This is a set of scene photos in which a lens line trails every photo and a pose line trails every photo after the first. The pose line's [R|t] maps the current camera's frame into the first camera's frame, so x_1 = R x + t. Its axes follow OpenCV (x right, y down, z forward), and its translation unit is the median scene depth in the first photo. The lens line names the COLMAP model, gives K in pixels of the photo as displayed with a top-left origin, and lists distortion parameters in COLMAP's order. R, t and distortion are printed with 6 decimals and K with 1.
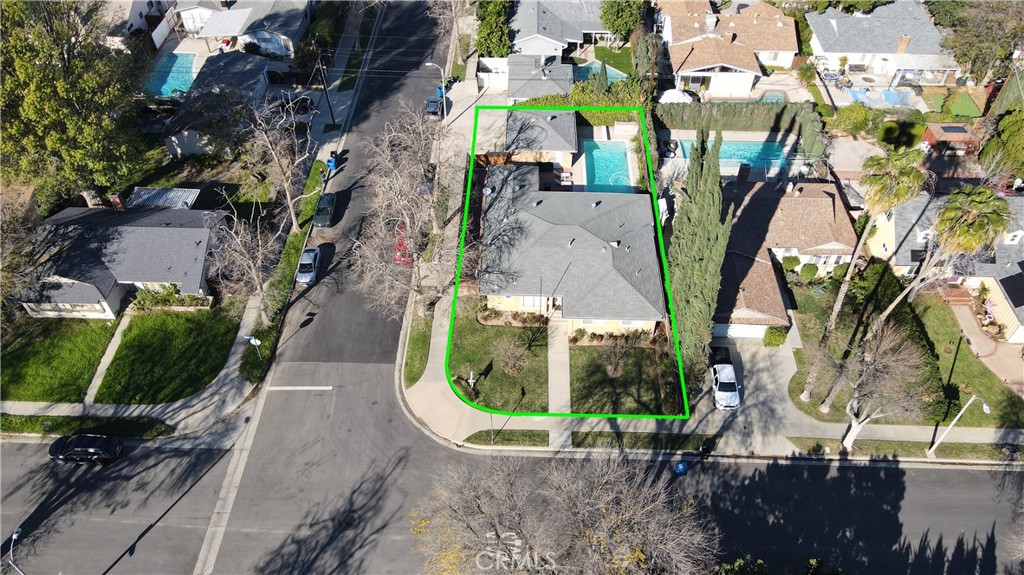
lens RADIAL K [[737.4, 0, 516.3], [0, 737.4, 311.0], [0, 0, 1]] dist [0.001035, 0.031448]
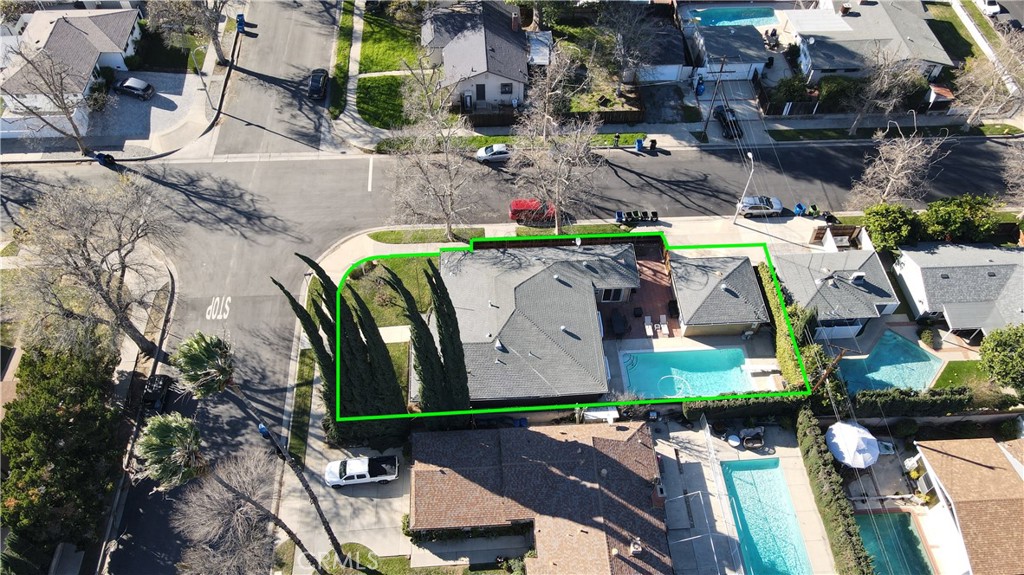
lens RADIAL K [[737.4, 0, 516.3], [0, 737.4, 311.0], [0, 0, 1]] dist [0.001035, 0.031448]
pose [[0.087558, 0.806567, -0.584622, 0.671973], [-0.752745, 0.437962, 0.491492, -0.609396], [0.652463, 0.397038, 0.645487, 0.407728]]
